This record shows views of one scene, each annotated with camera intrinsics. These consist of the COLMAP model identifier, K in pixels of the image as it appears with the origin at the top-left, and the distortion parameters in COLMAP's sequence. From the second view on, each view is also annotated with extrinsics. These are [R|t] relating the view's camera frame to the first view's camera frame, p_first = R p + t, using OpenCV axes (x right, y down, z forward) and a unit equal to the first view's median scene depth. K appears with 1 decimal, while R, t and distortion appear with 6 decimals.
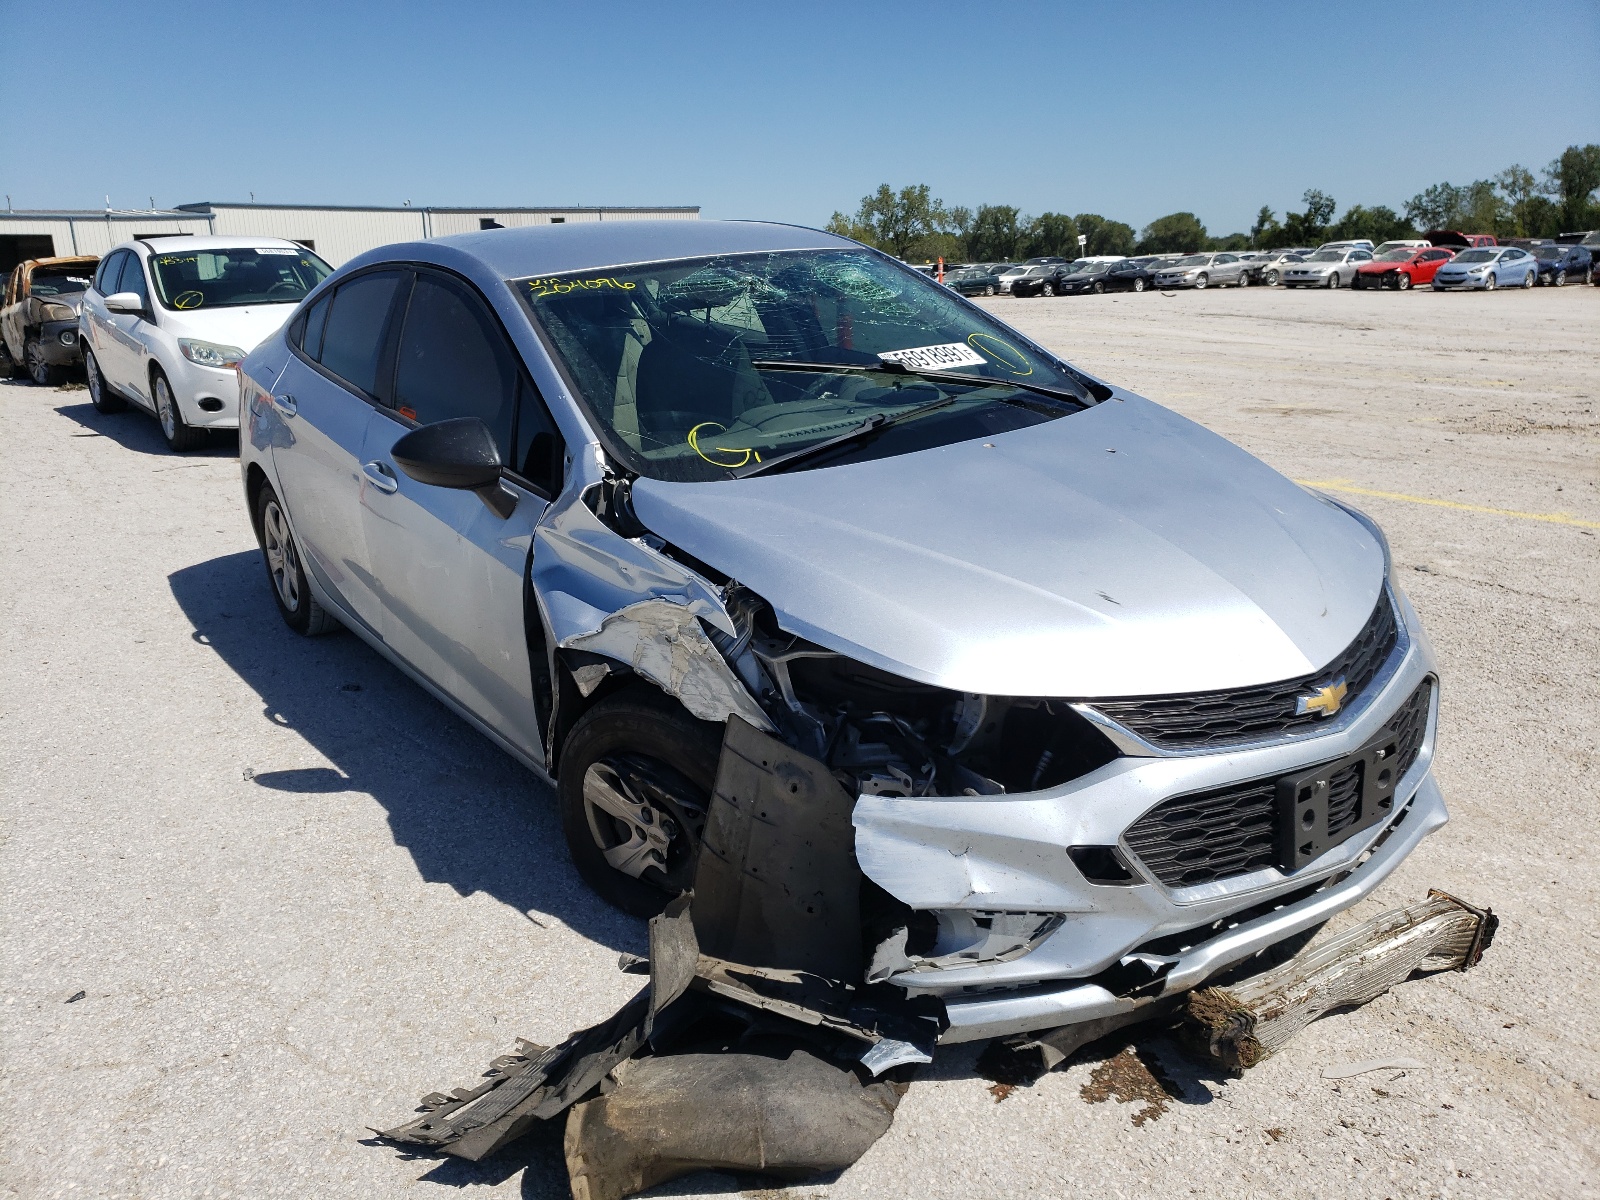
lens RADIAL K [[1194.3, 0, 800.0], [0, 1194.3, 600.0], [0, 0, 1]] dist [0.011430, -0.008212]
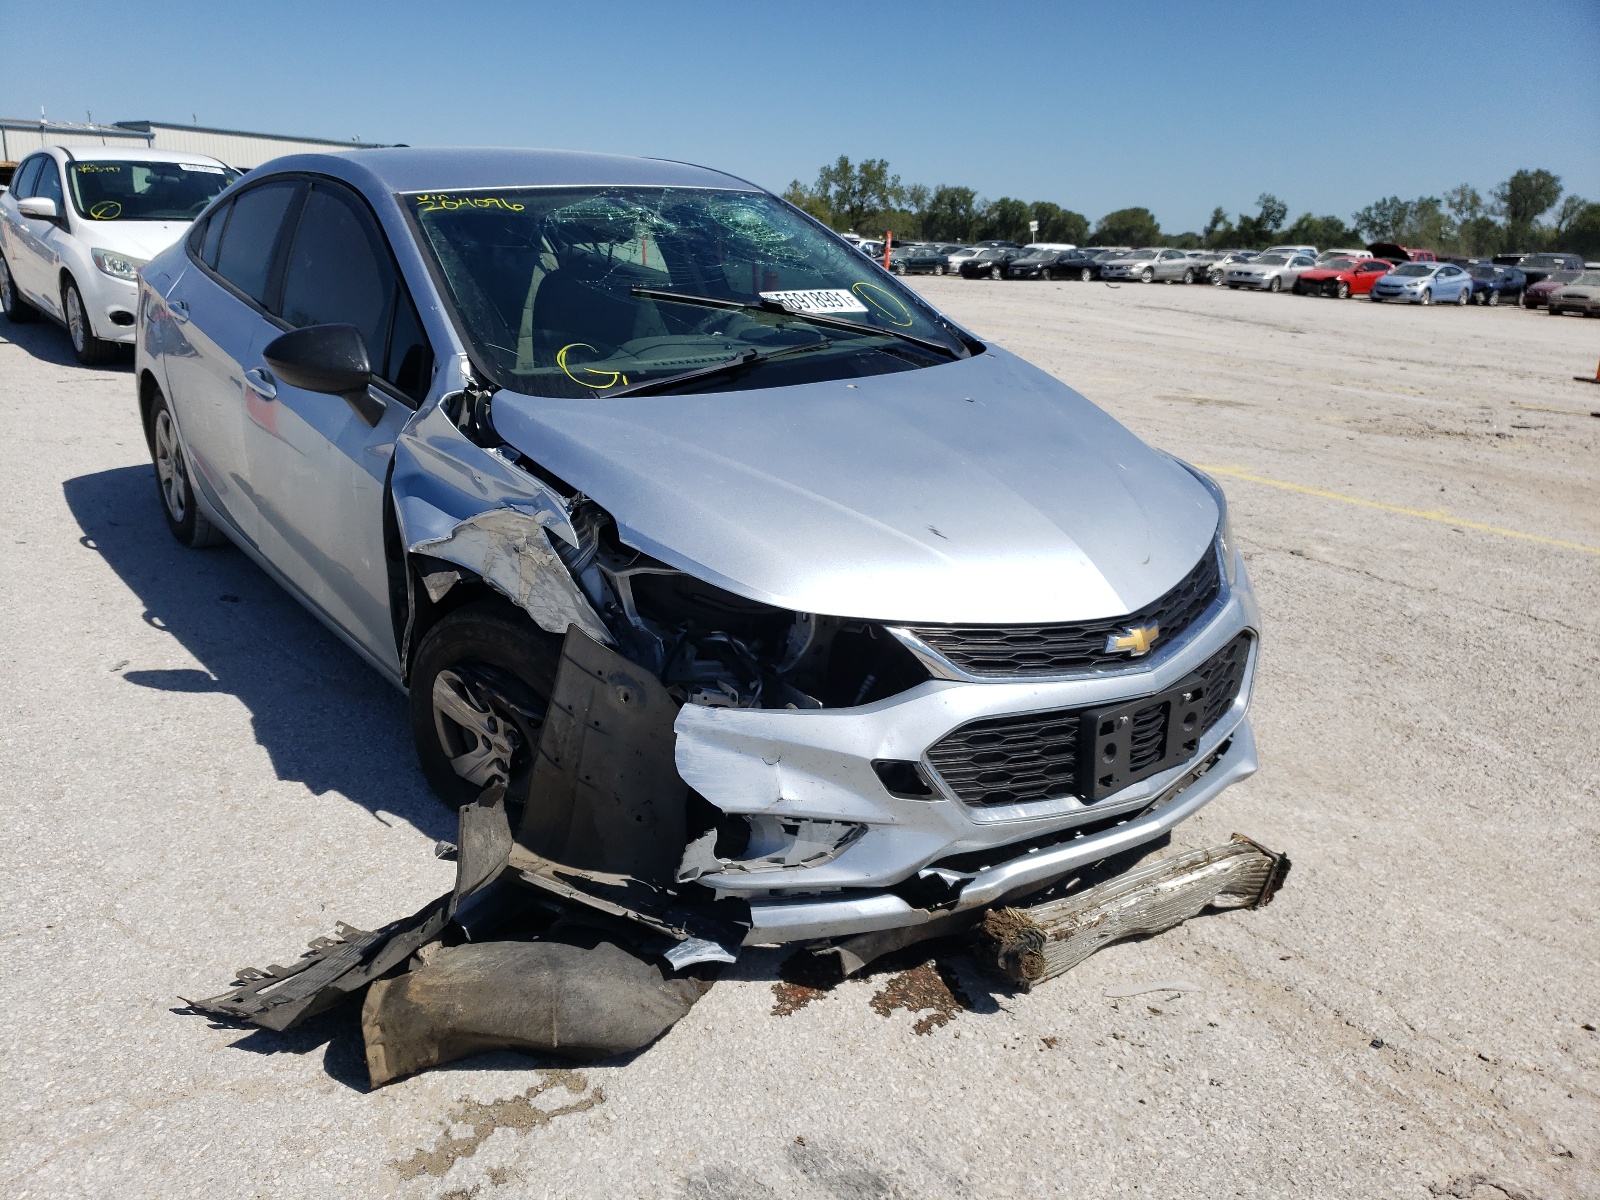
lens RADIAL K [[1206.1, 0, 802.3], [0, 1206.1, 618.3], [0, 0, 1]] dist [-0.000348, 0.007714]
pose [[0.997333, 0.062240, 0.038109, 0.095642], [-0.063239, 0.997670, 0.025605, 0.049309], [-0.036427, -0.027946, 0.998945, -0.037227]]
